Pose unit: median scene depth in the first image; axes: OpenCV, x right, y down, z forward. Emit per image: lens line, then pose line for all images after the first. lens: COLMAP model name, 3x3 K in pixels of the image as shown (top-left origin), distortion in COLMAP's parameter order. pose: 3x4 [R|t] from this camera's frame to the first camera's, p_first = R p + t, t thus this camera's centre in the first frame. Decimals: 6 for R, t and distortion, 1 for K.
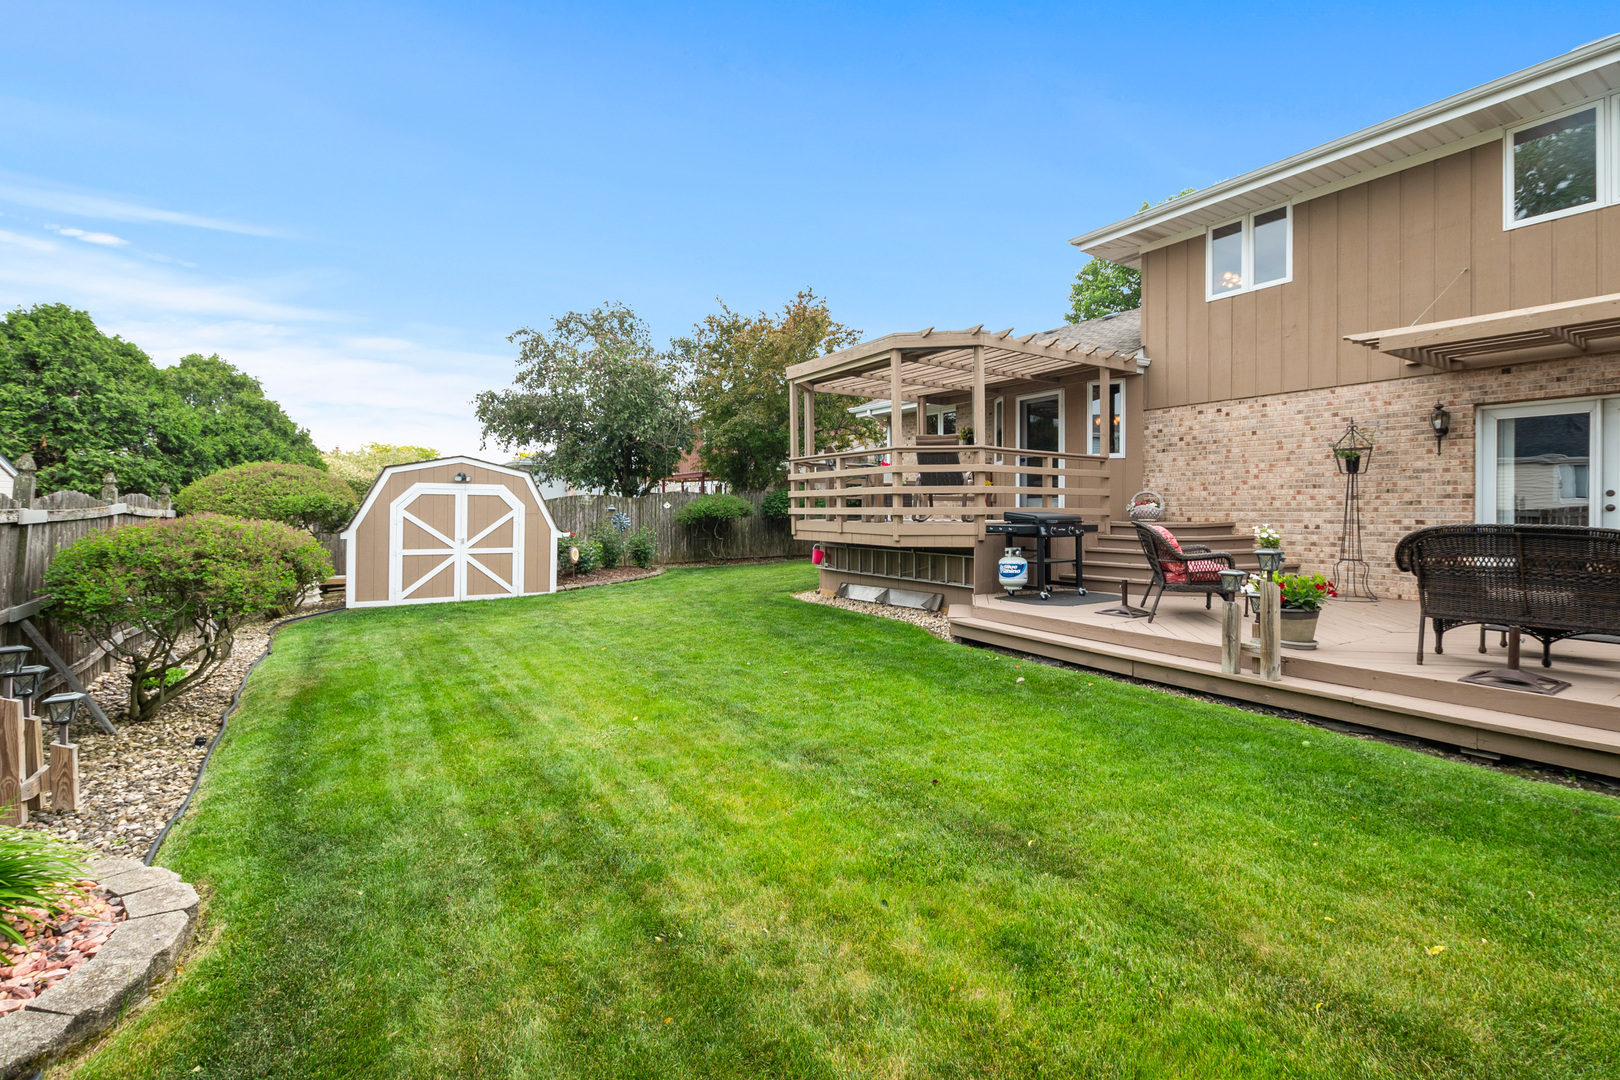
lens RADIAL K [[707.4, 0, 819.6], [0, 707.4, 547.4], [0, 0, 1]] dist [0.003812, -0.000389]
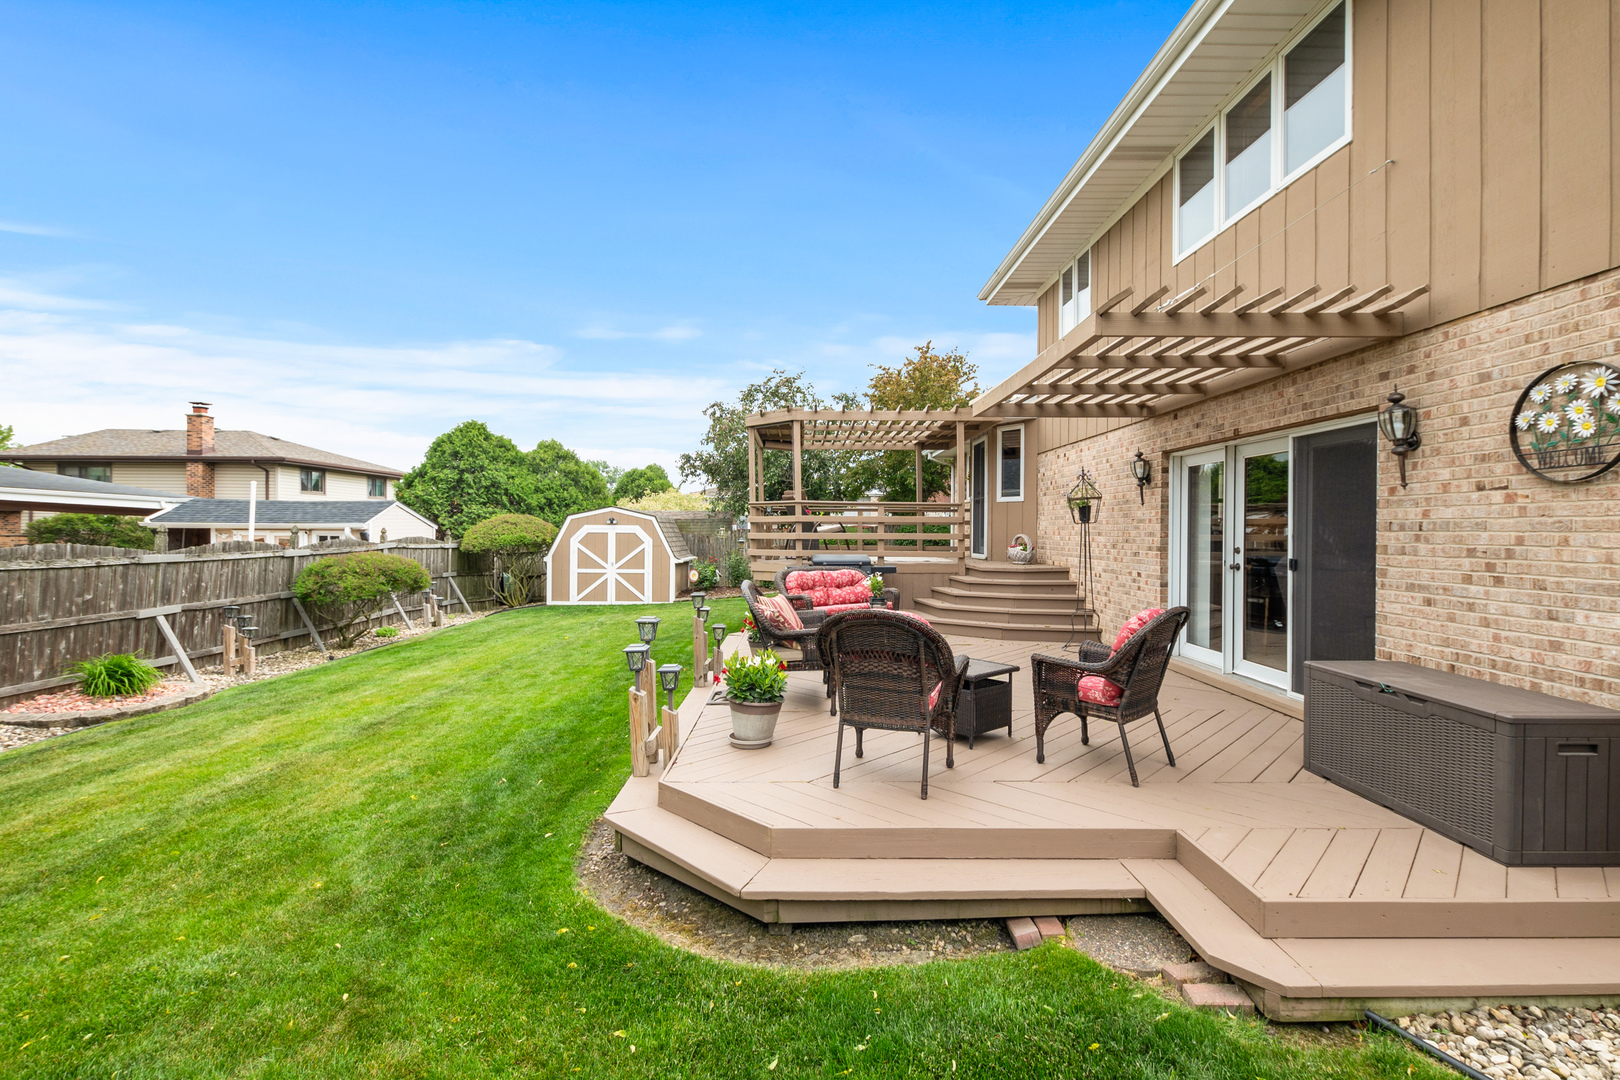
lens RADIAL K [[707.4, 0, 819.6], [0, 707.4, 547.4], [0, 0, 1]] dist [0.003812, -0.000389]
pose [[0.854037, 0.013005, -0.520050, 0.600559], [-0.028099, 0.999381, -0.021152, -0.023851], [0.519453, 0.032678, 0.853874, -0.024237]]
